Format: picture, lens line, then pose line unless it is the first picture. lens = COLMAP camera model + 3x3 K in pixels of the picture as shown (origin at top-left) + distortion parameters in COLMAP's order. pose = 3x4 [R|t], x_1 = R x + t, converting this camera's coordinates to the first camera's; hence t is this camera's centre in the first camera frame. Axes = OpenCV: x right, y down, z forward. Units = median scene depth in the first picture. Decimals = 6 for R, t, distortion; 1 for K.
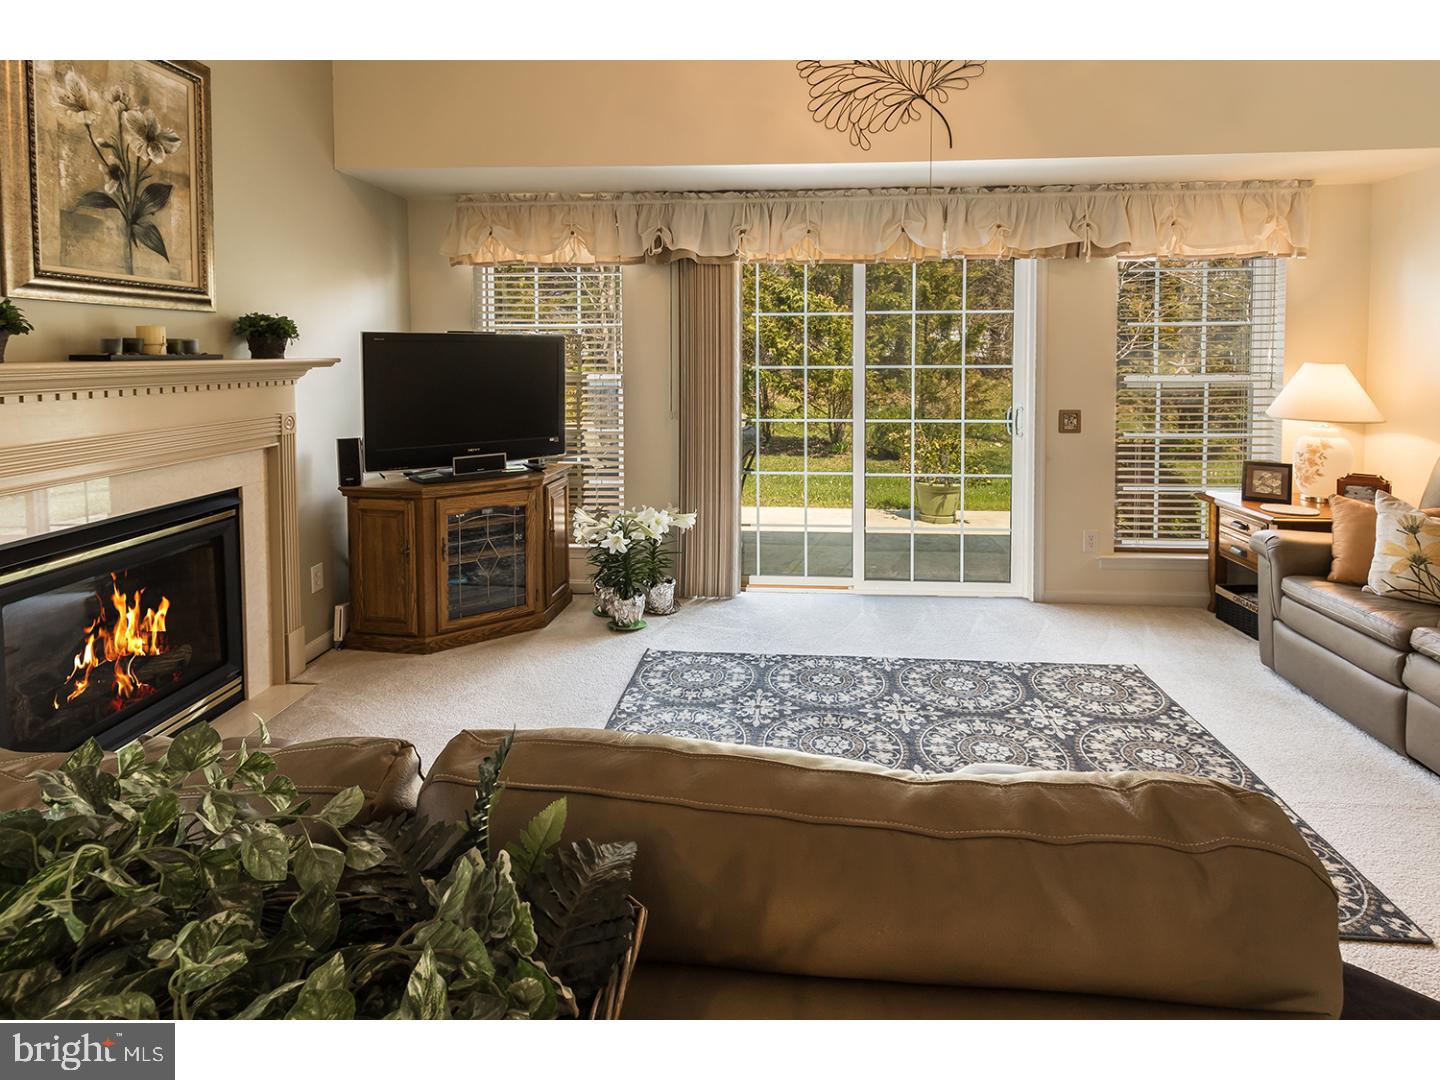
lens RADIAL K [[747.1, 0, 720.1], [0, 747.1, 383.6], [0, 0, 1]] dist [0.002126, -0.000518]
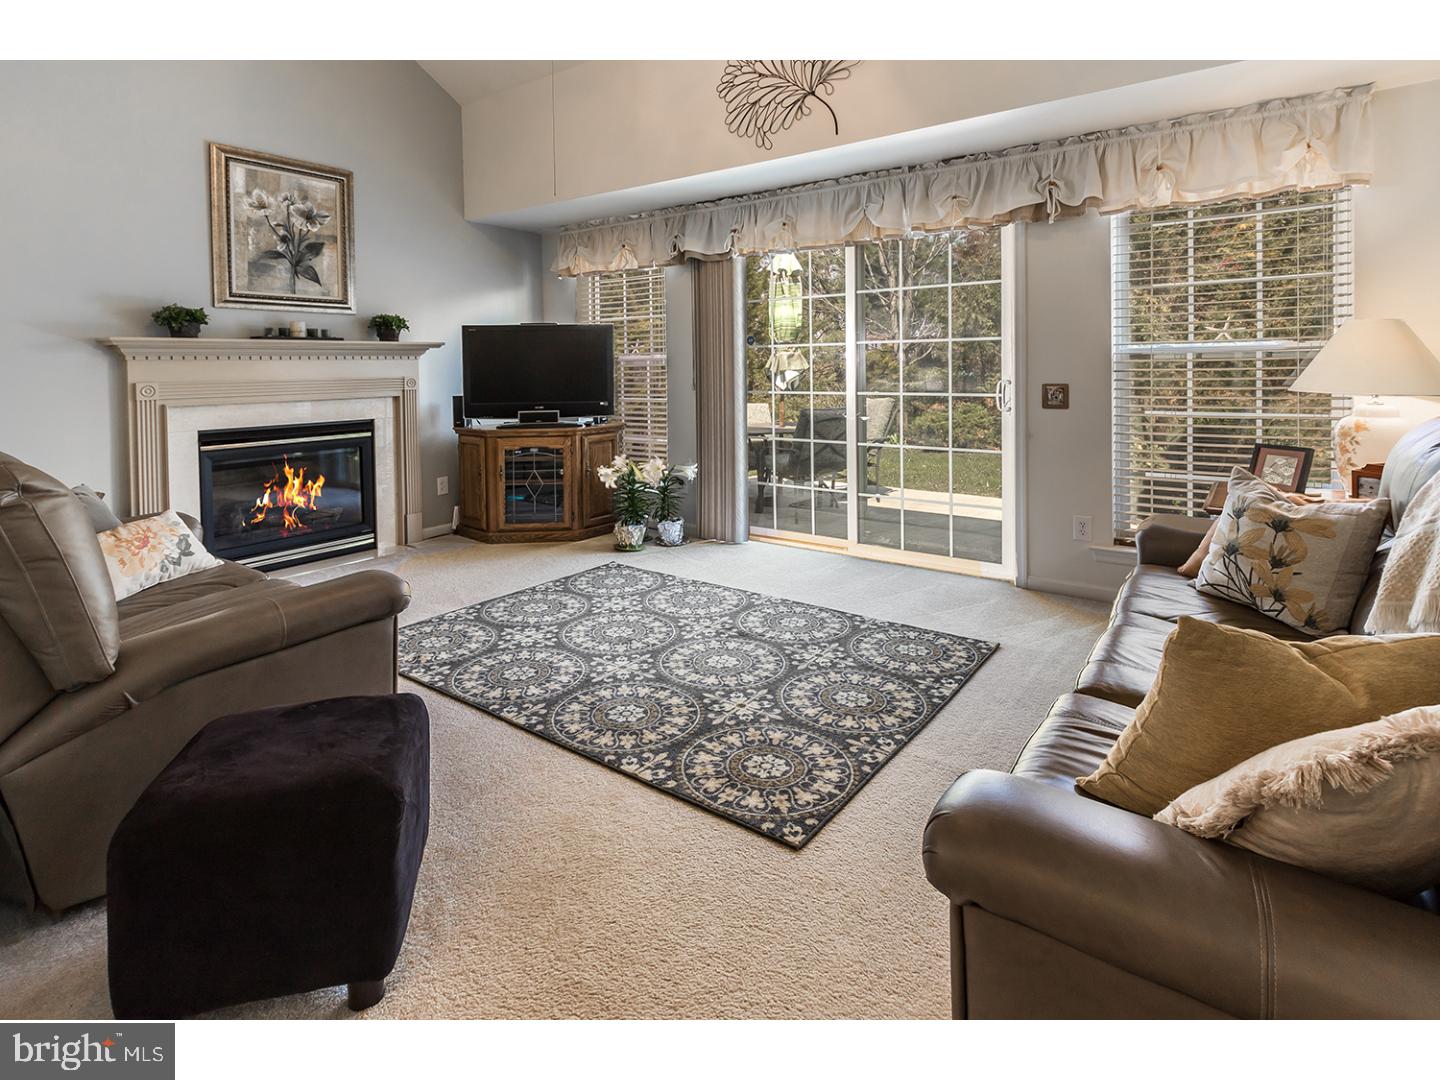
lens RADIAL K [[702.2, 0, 719.4], [0, 702.2, 373.1], [0, 0, 1]] dist [0.003137, 0.000270]
pose [[0.857914, -0.004198, -0.513776, 0.688750], [-0.006813, 0.999786, -0.019546, 0.051629], [0.513748, 0.020269, 0.857702, 0.047016]]
